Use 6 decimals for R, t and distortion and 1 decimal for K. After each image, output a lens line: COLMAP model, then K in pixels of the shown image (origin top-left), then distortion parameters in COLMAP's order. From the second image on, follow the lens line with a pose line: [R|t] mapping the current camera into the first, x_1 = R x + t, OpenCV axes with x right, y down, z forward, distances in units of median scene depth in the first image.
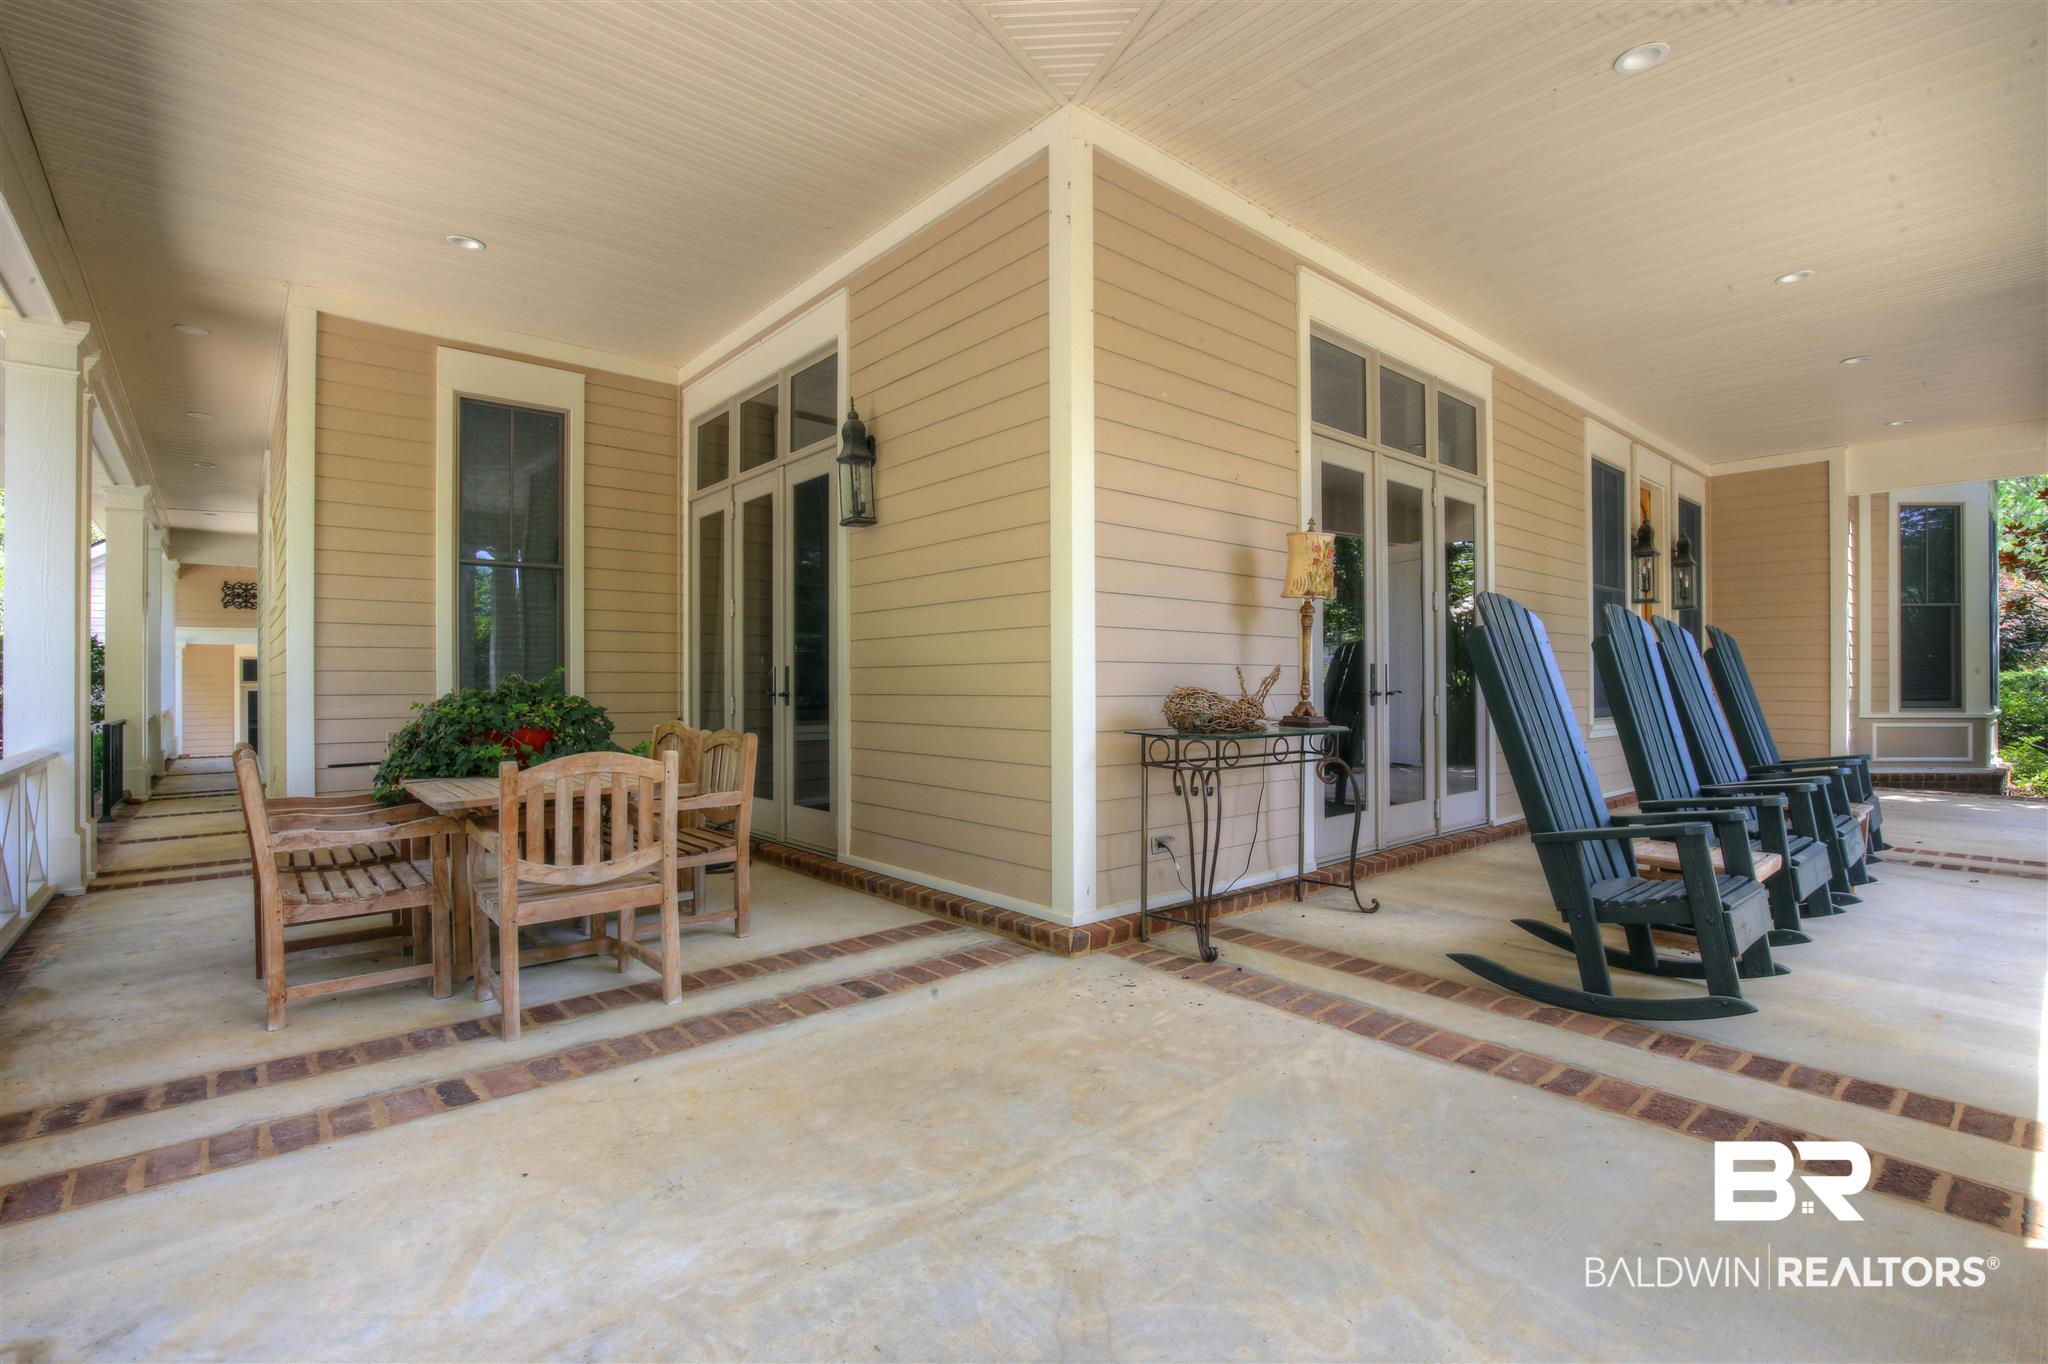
lens RADIAL K [[944.4, 0, 1029.6], [0, 944.4, 674.8], [0, 0, 1]] dist [-0.023605, 0.002544]
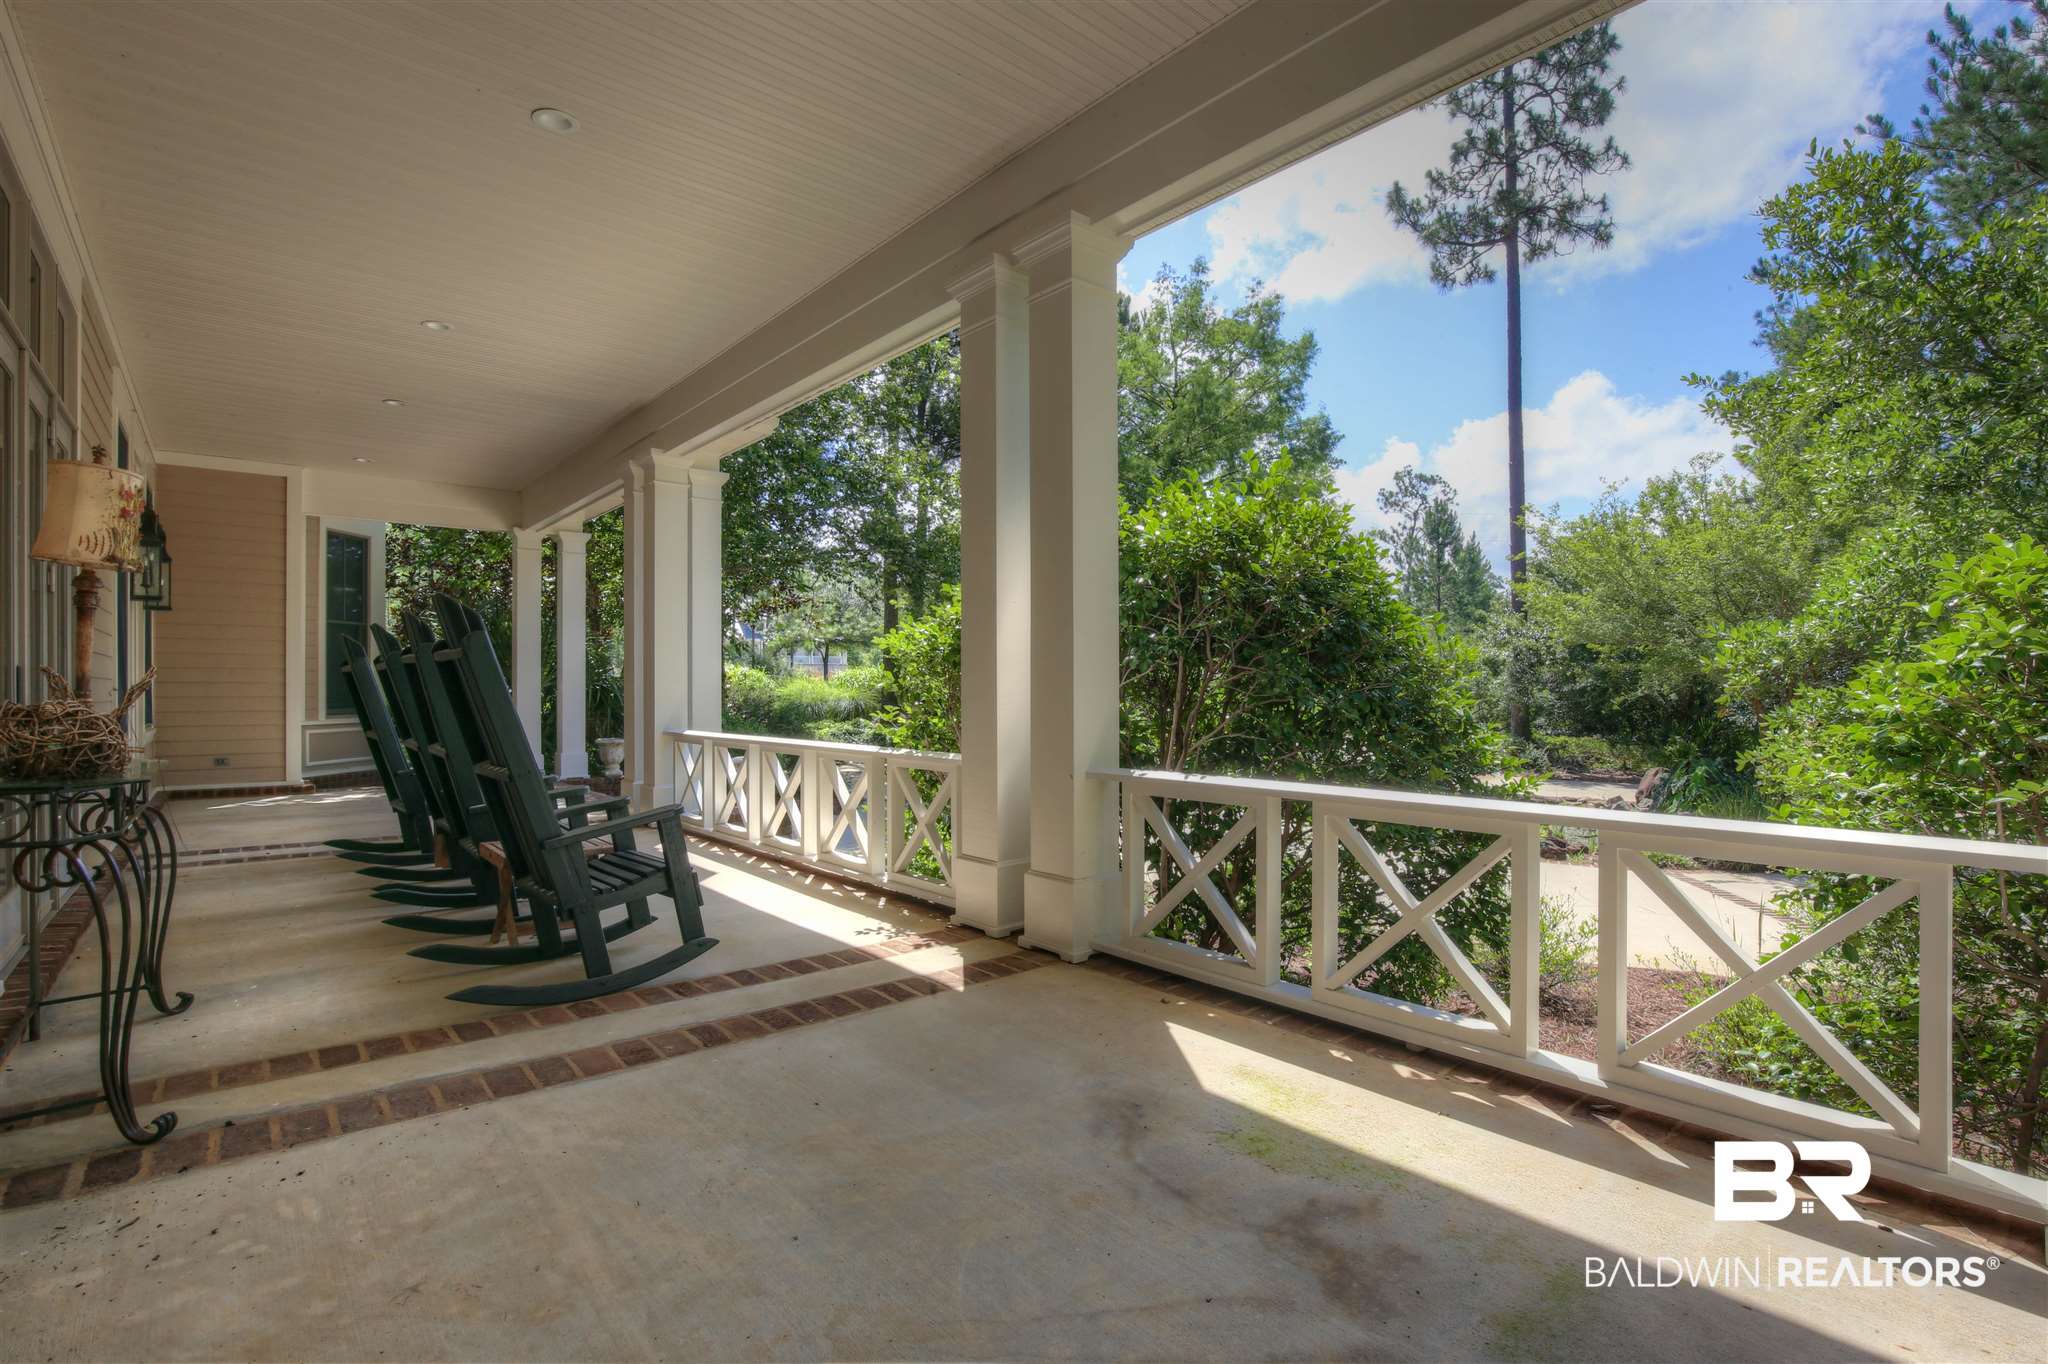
lens RADIAL K [[944.4, 0, 1029.0], [0, 944.4, 686.3], [0, 0, 1]] dist [-0.023605, 0.002544]
pose [[0.012149, 0.003988, 0.999918, -0.484611], [-0.005781, 0.999976, -0.003918, 0.002154], [-0.999909, -0.005733, 0.012172, 0.483457]]
